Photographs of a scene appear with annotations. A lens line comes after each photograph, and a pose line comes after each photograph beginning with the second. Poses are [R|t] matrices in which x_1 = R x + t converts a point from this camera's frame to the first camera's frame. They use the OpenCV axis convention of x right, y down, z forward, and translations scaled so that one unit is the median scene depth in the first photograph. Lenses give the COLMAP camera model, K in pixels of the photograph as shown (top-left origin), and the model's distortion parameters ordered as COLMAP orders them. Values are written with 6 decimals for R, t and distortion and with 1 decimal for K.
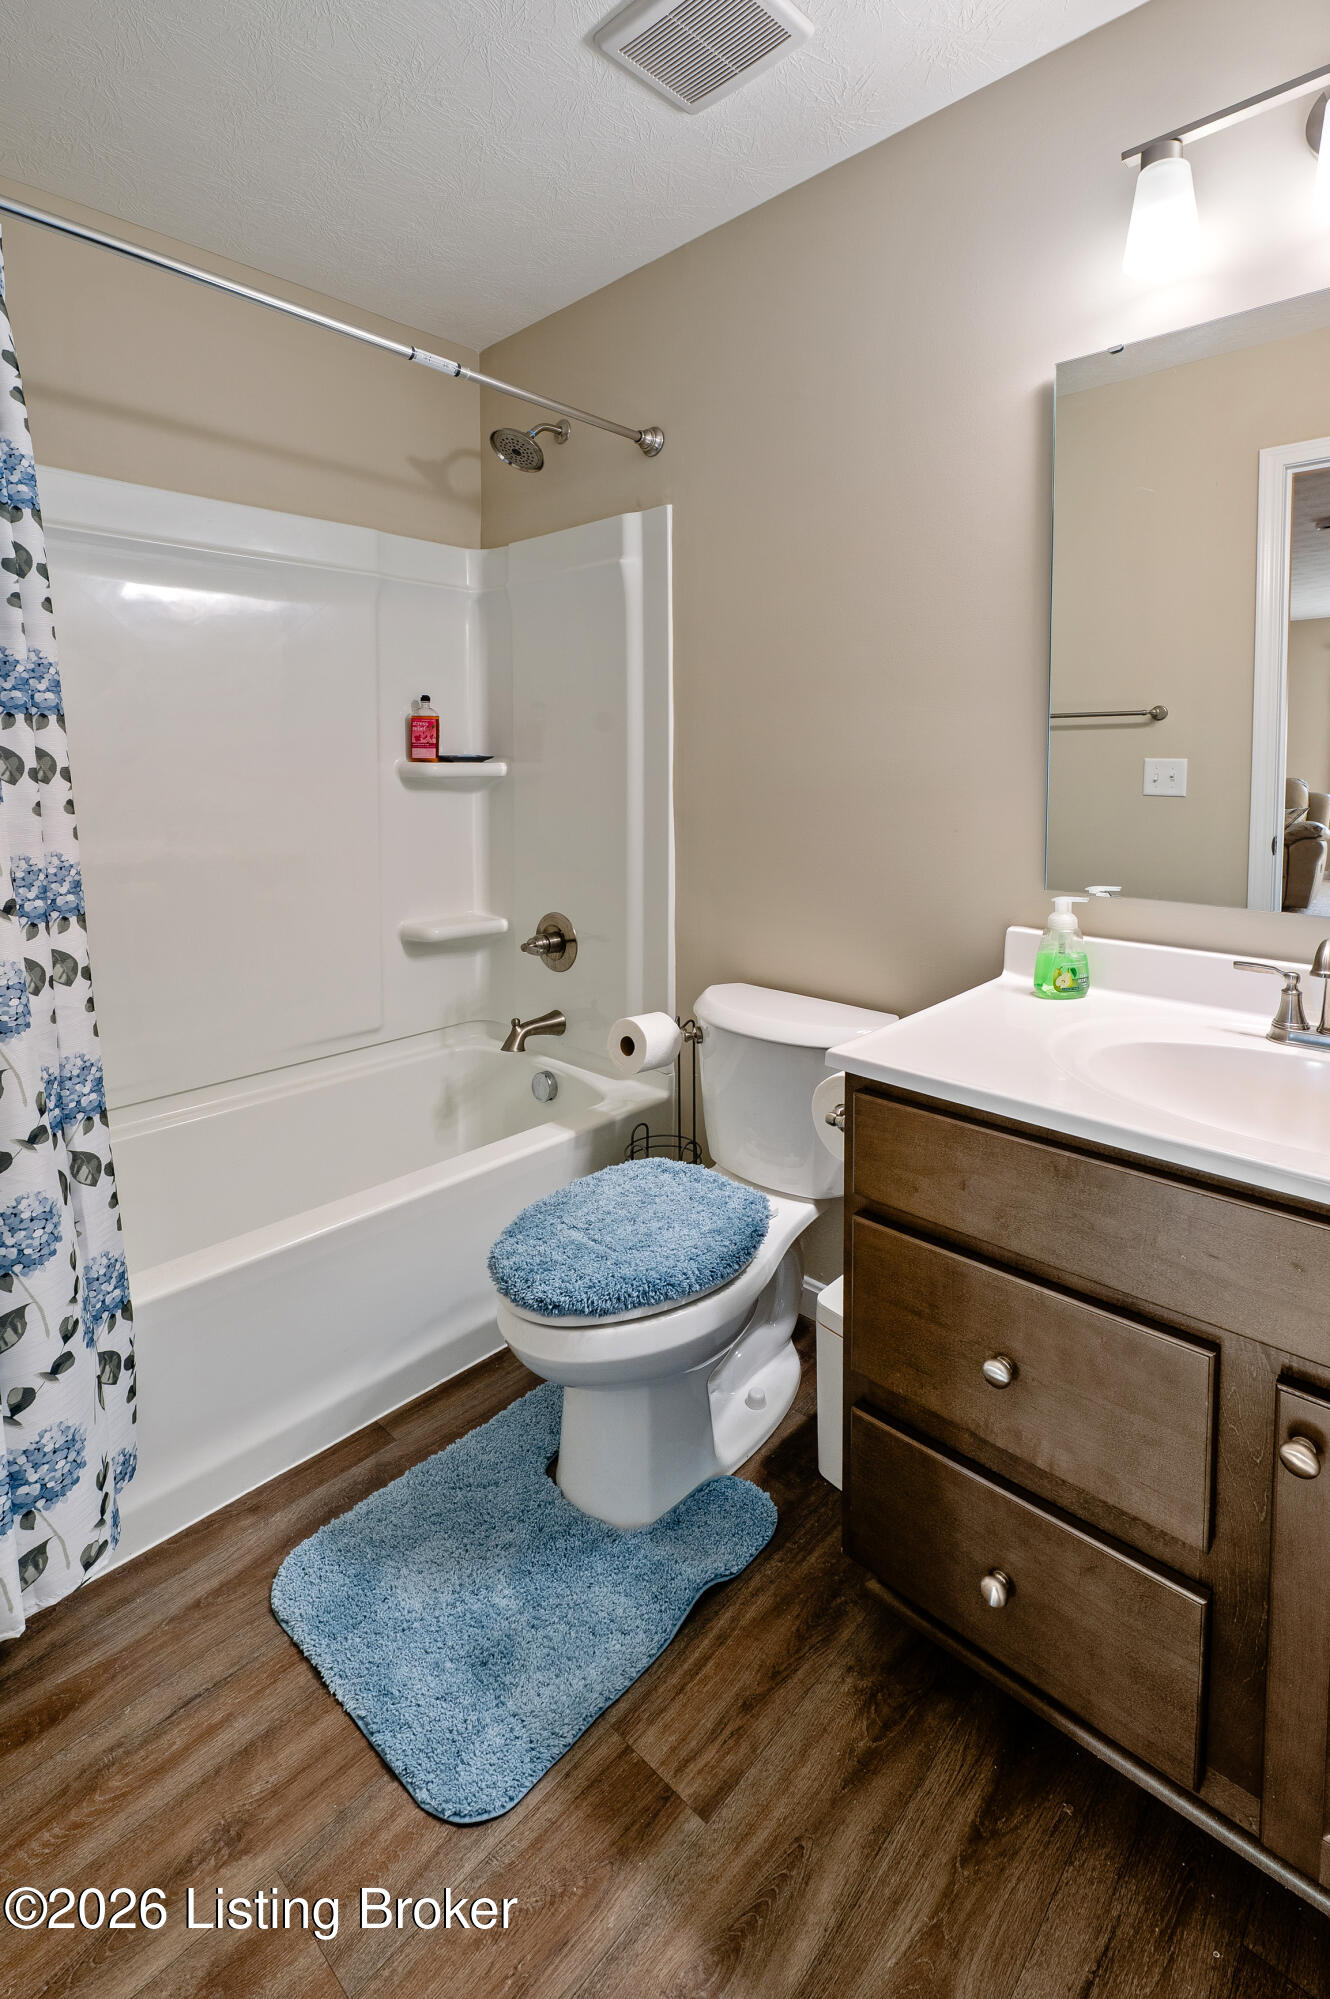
lens RADIAL K [[906.7, 0, 722.4], [0, 906.7, 801.6], [0, 0, 1]] dist [-0.002495, -0.001124]
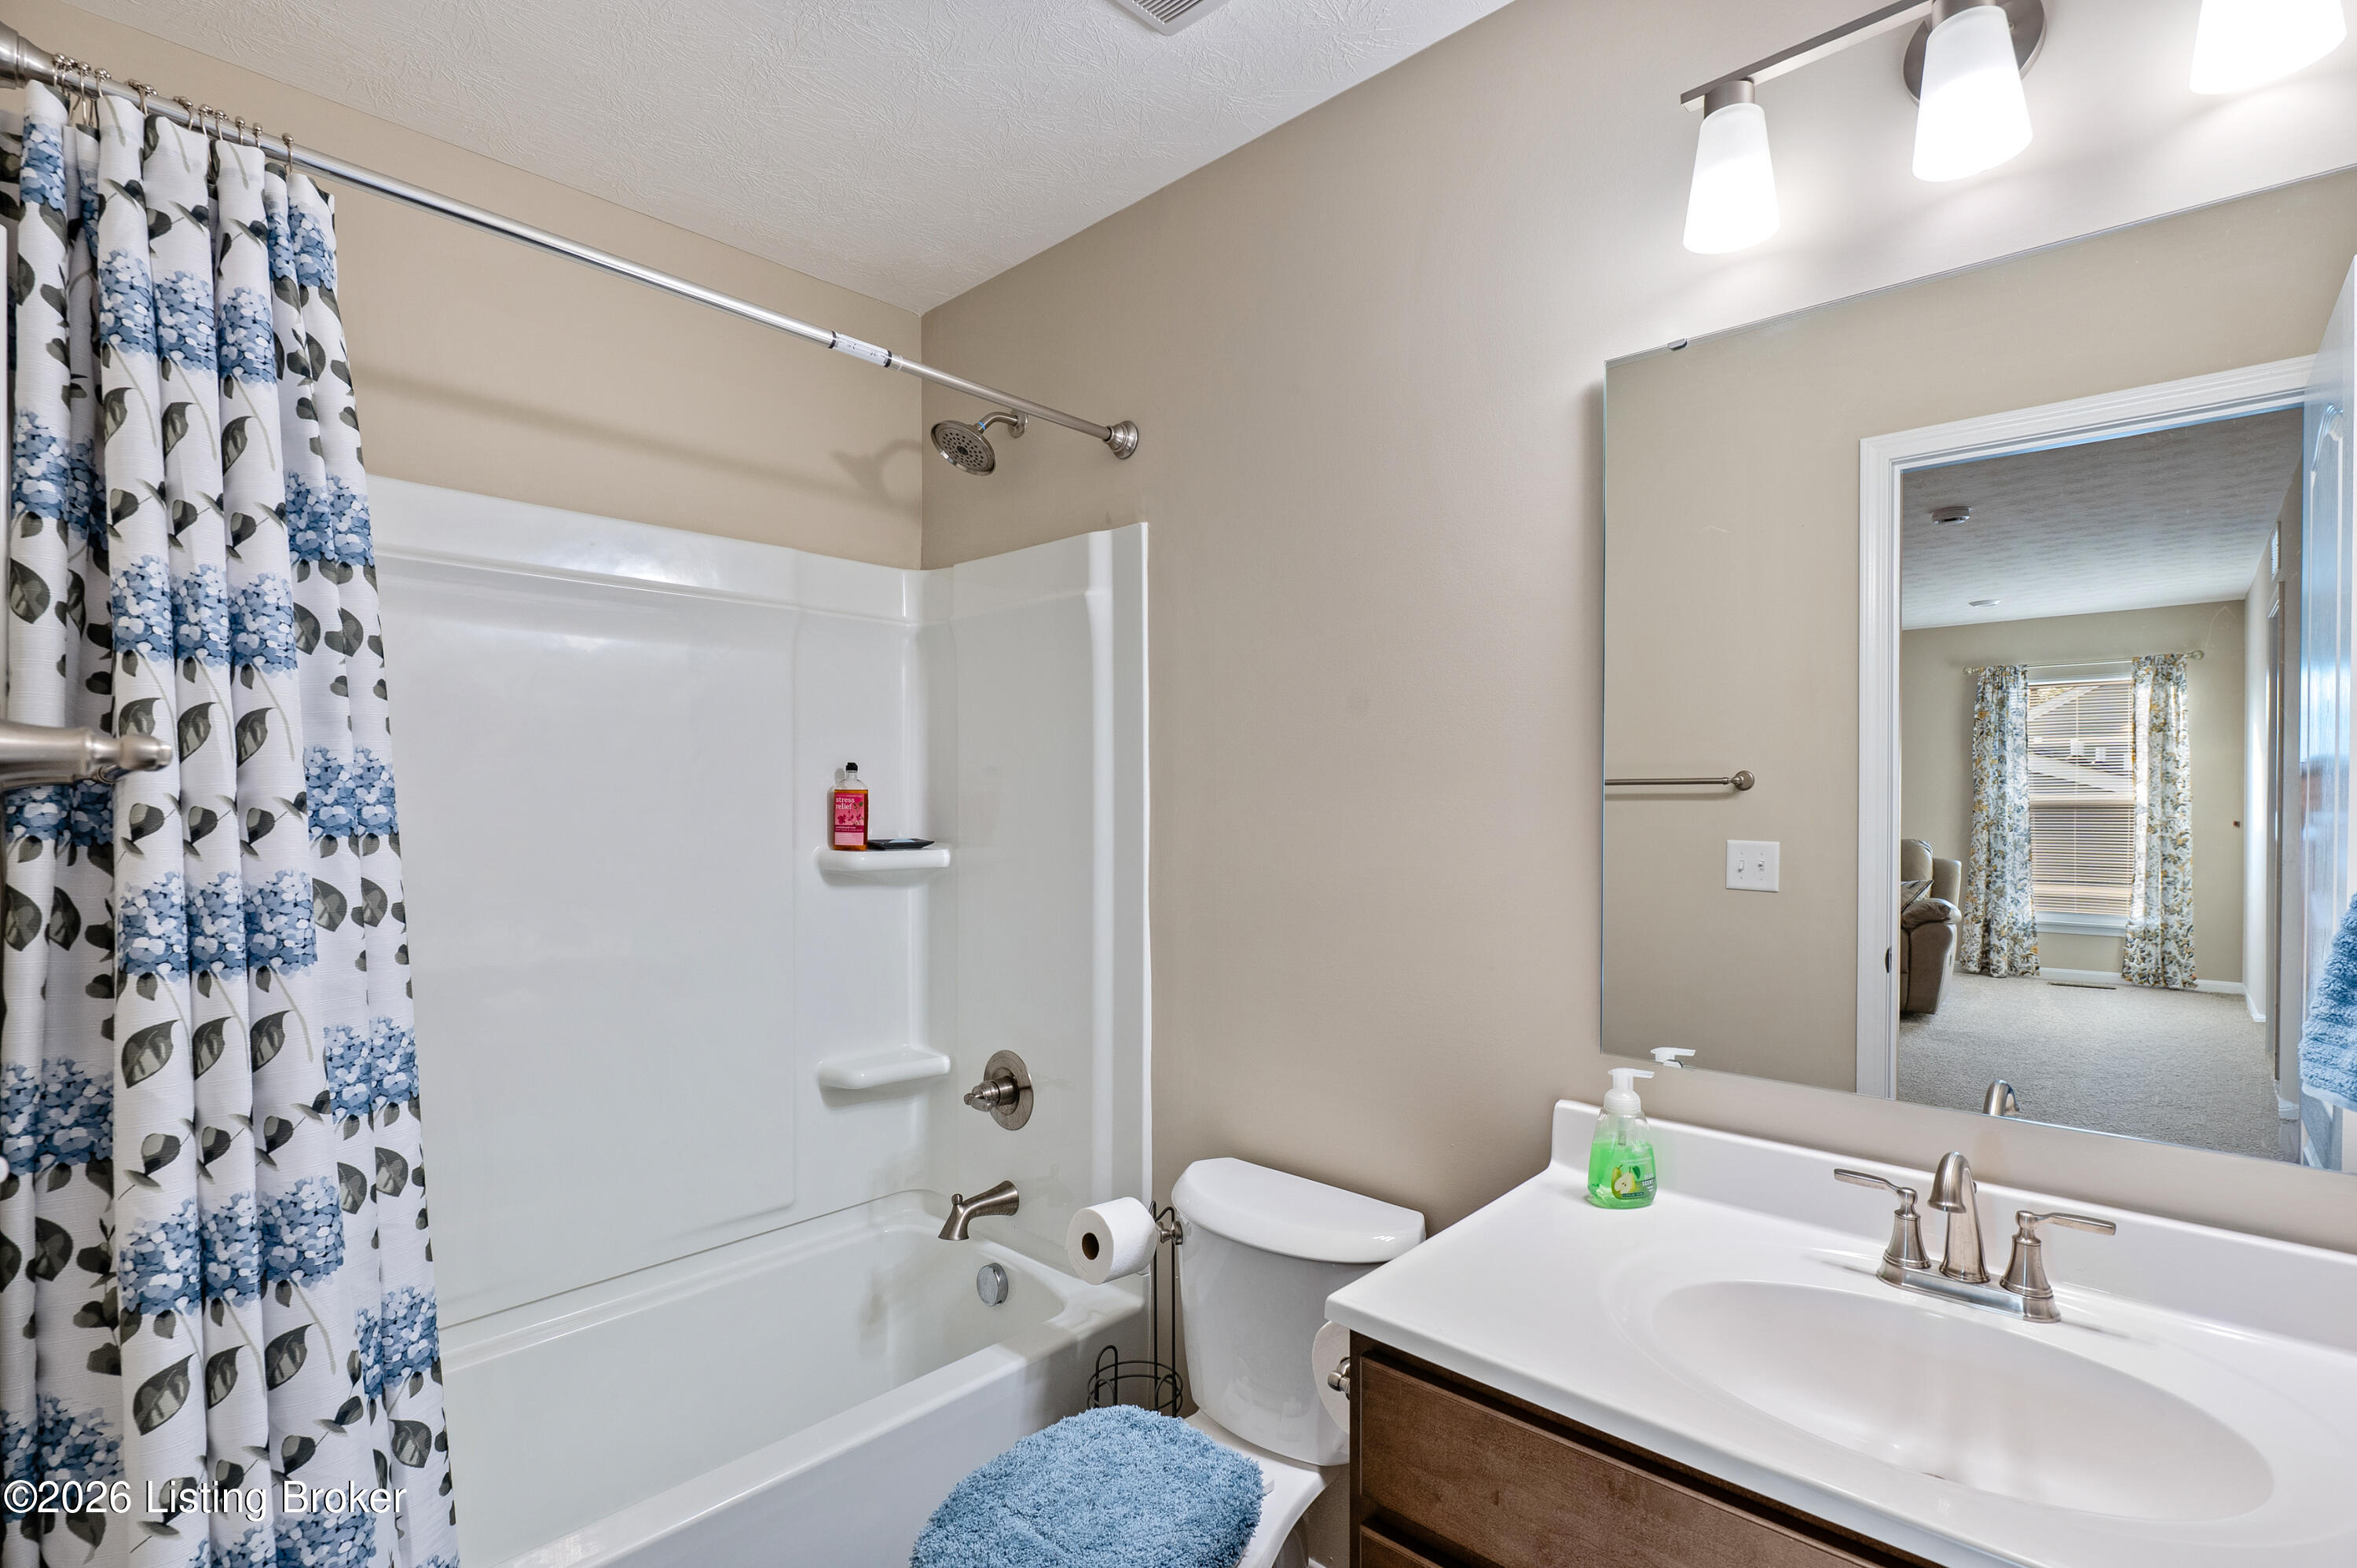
lens RADIAL K [[1088.8, 0, 1229.1], [0, 1088.8, 788.7], [0, 0, 1]] dist [0.000041, -0.000376]
pose [[0.999778, -0.020648, -0.004129, 0.027975], [0.020578, 0.999657, -0.016217, -0.106964], [0.004462, 0.016129, 0.999860, 0.020502]]
